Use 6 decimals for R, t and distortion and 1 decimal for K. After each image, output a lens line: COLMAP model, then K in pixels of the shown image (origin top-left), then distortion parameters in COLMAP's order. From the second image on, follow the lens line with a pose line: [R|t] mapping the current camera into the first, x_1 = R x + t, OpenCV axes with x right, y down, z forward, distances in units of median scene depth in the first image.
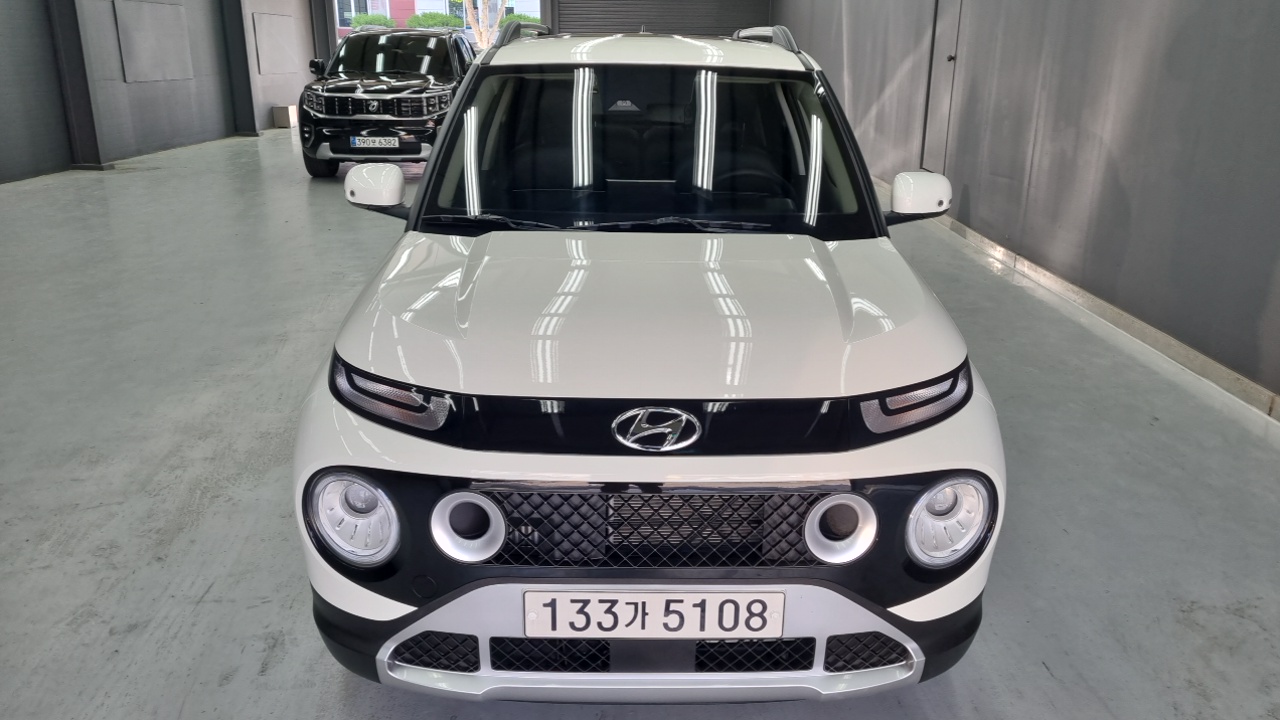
lens RADIAL K [[976.8, 0, 639.9], [0, 976.8, 346.5], [0, 0, 1]] dist [0.032278, -0.009157]
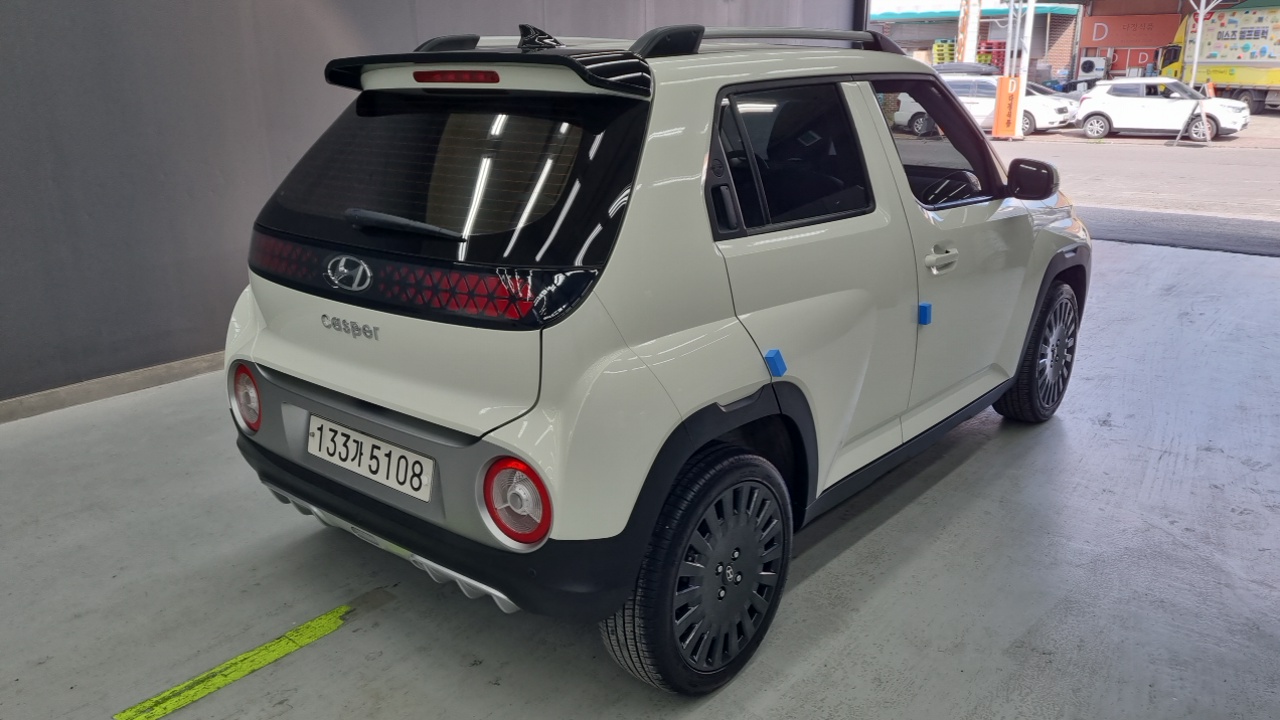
lens RADIAL K [[976.8, 0, 639.9], [0, 976.8, 346.5], [0, 0, 1]] dist [0.032278, -0.009157]
pose [[-0.761701, -0.181749, 0.621916, -0.712278], [0.198100, 0.848562, 0.490610, -0.697125], [-0.616902, 0.496900, -0.610346, 2.209984]]
